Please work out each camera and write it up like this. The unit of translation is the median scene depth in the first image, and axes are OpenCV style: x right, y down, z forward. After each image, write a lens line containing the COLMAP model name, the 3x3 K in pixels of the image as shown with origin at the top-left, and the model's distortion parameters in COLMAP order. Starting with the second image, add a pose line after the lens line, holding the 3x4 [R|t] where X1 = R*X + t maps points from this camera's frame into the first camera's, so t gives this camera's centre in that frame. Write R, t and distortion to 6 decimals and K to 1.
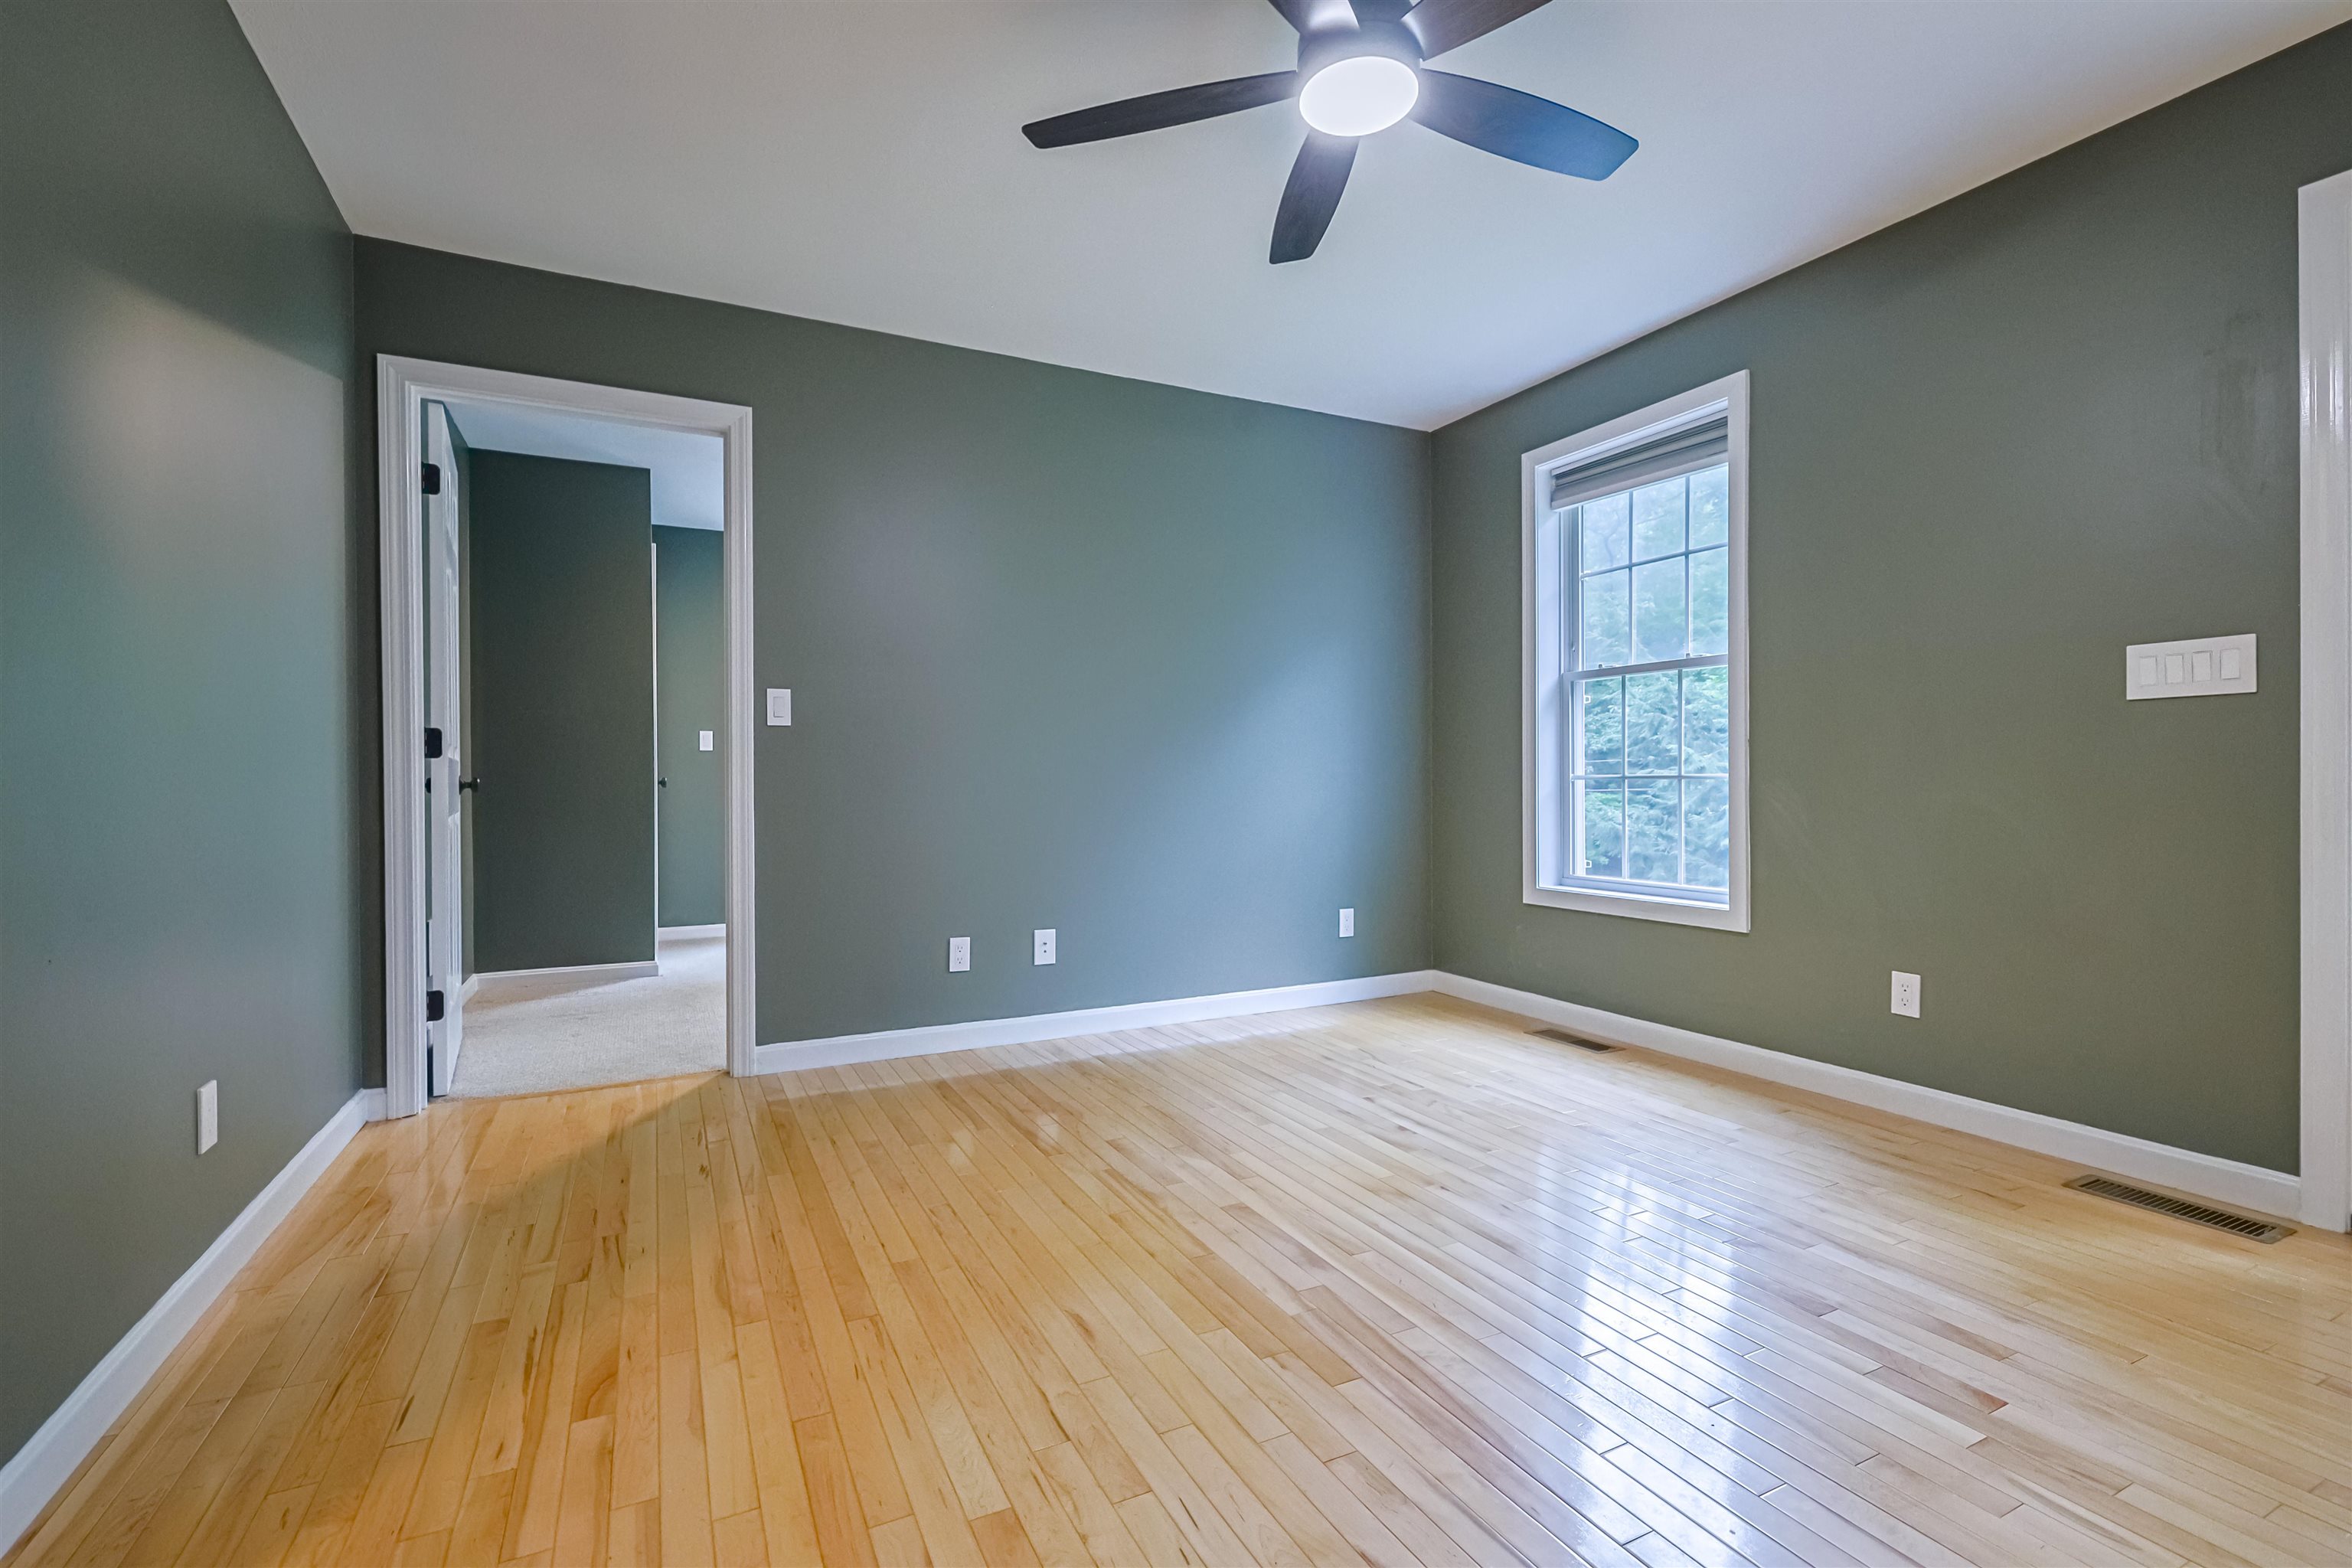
lens RADIAL K [[1096.3, 0, 1169.5], [0, 1096.3, 787.3], [0, 0, 1]] dist [0.013562, -0.000584]
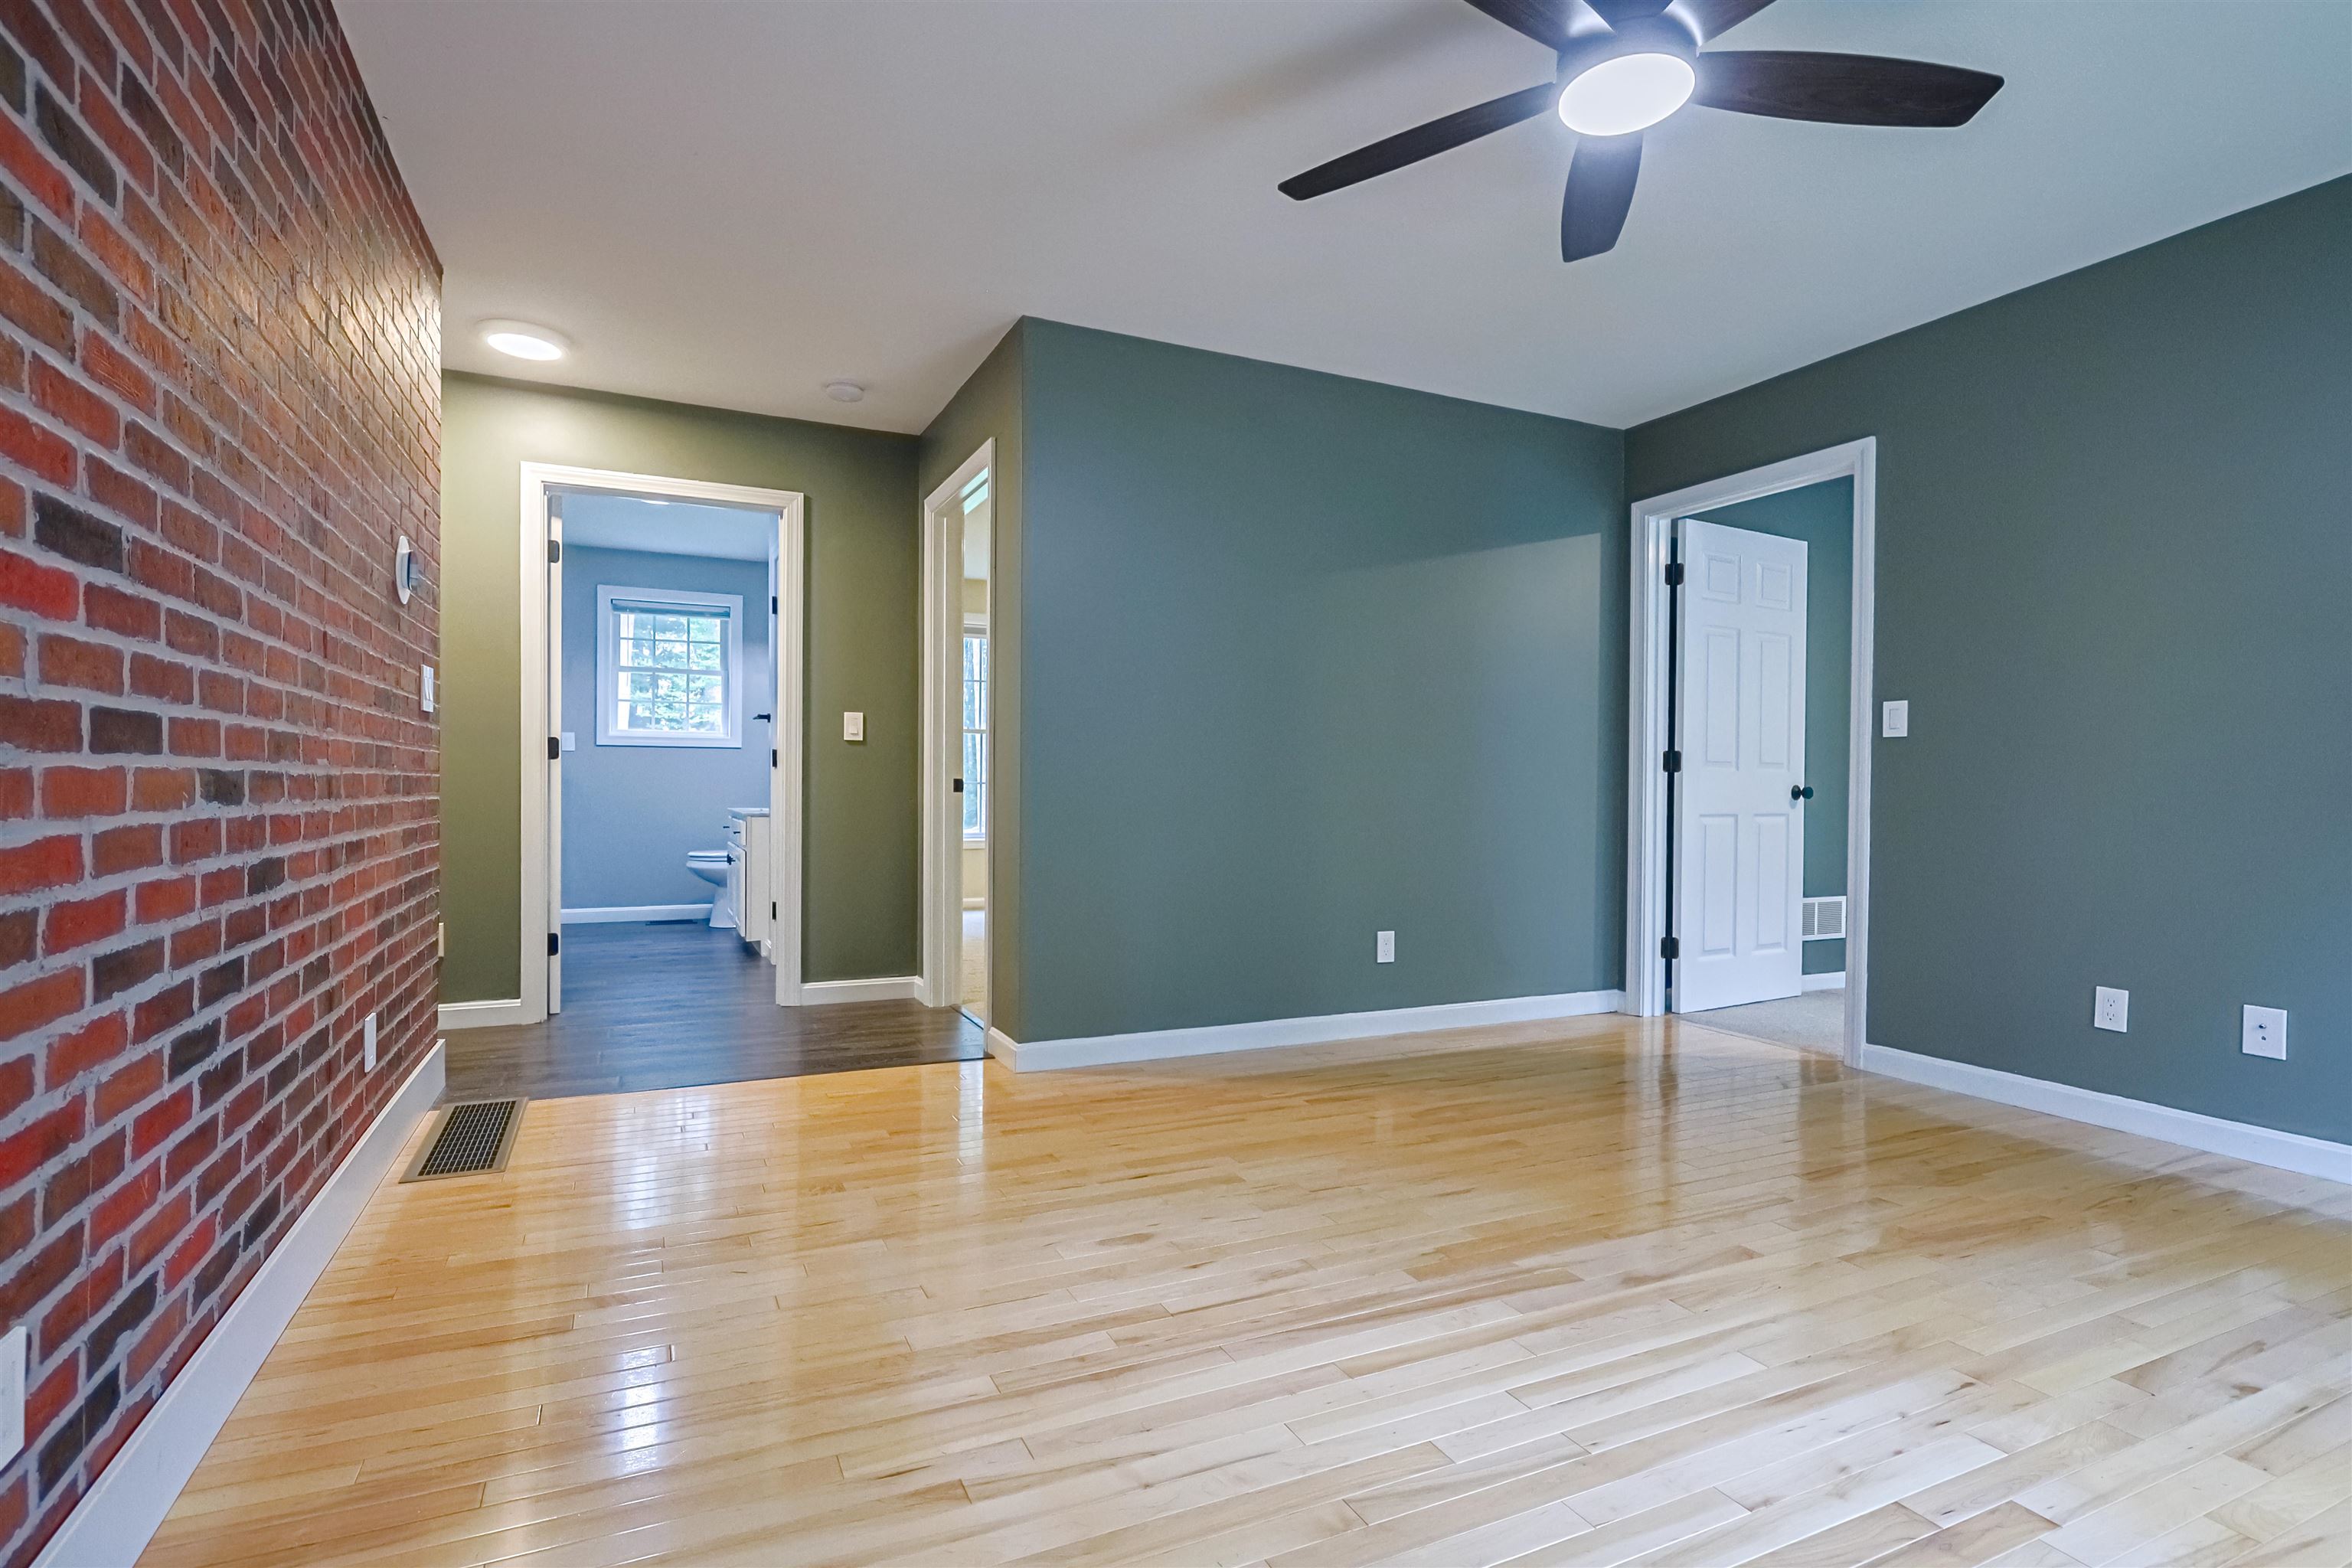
lens RADIAL K [[1096.3, 0, 1224.5], [0, 1096.3, 785.8], [0, 0, 1]] dist [0.013562, -0.000584]
pose [[0.013507, 0.004349, -0.999899, 0.800144], [-0.012665, 0.999911, 0.004178, -0.008463], [0.999829, 0.012608, 0.013561, 0.439599]]
